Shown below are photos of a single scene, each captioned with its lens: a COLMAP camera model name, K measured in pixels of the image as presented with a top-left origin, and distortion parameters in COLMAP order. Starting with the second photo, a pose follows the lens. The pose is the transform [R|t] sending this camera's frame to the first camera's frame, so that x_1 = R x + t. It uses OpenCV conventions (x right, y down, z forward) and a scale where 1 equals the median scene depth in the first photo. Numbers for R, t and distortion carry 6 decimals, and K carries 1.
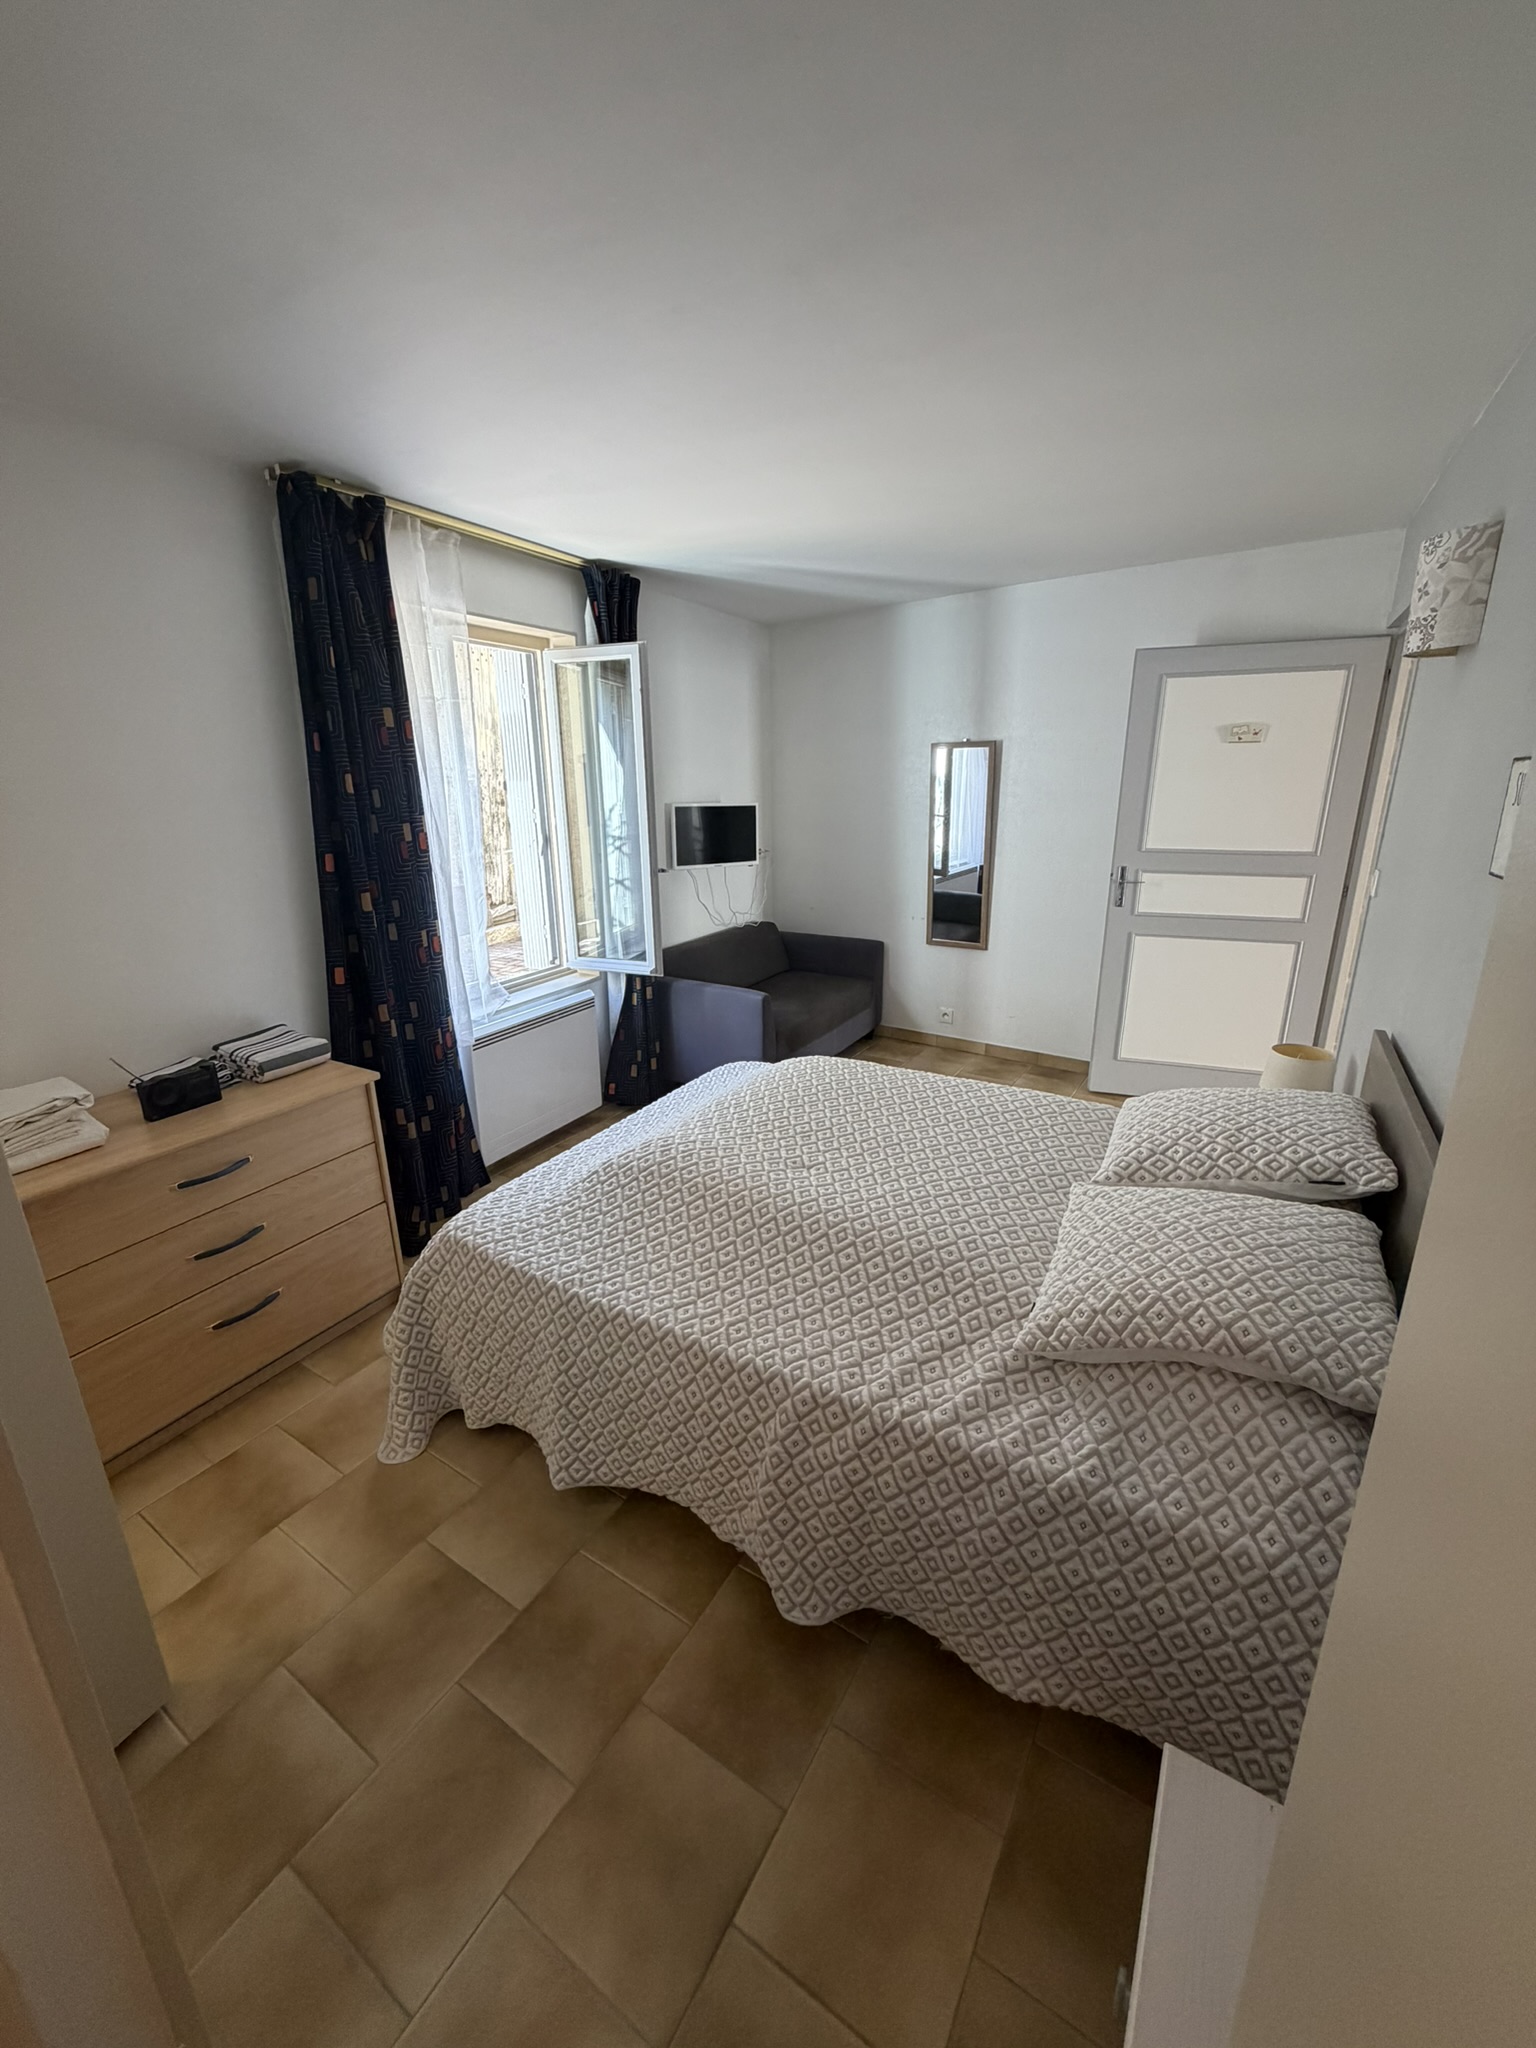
lens RADIAL K [[817.6, 0, 768.0], [0, 817.6, 1024.0], [0, 0, 1]] dist [0.001299, 0.000069]
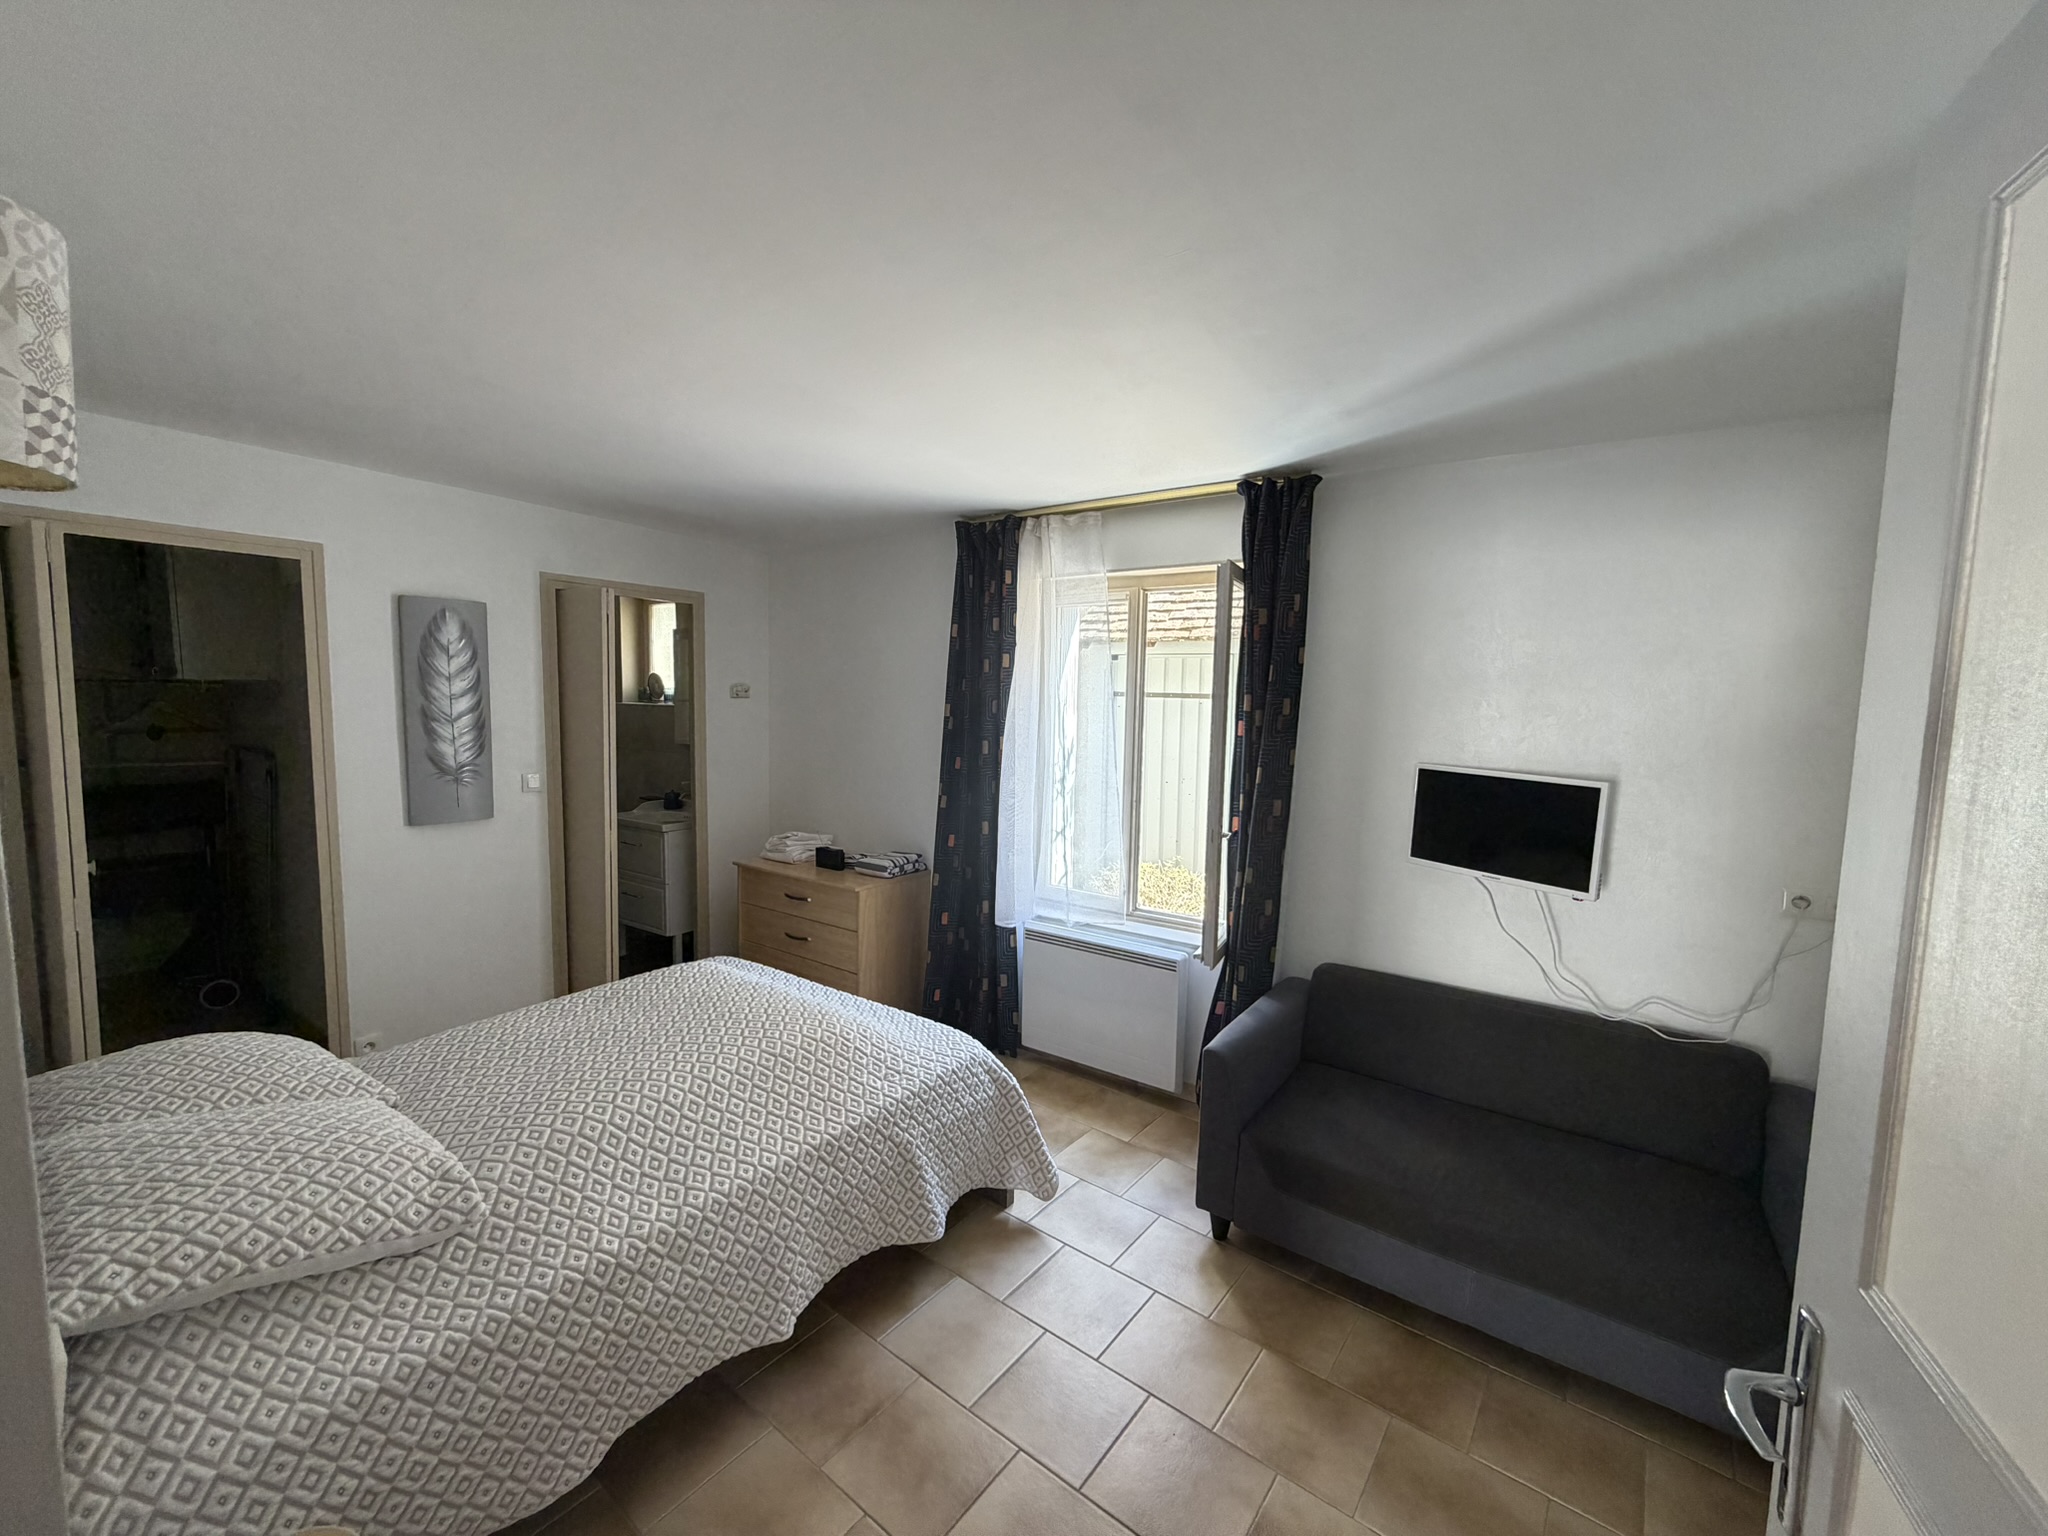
lens RADIAL K [[817.6, 0, 1012.8], [0, 817.6, 771.8], [0, 0, 1]] dist [0.001299, 0.000069]
pose [[-0.112405, 0.097395, -0.988878, 0.794026], [-0.308106, 0.942720, 0.127871, -0.347351], [0.944688, 0.319052, -0.075959, 1.056965]]
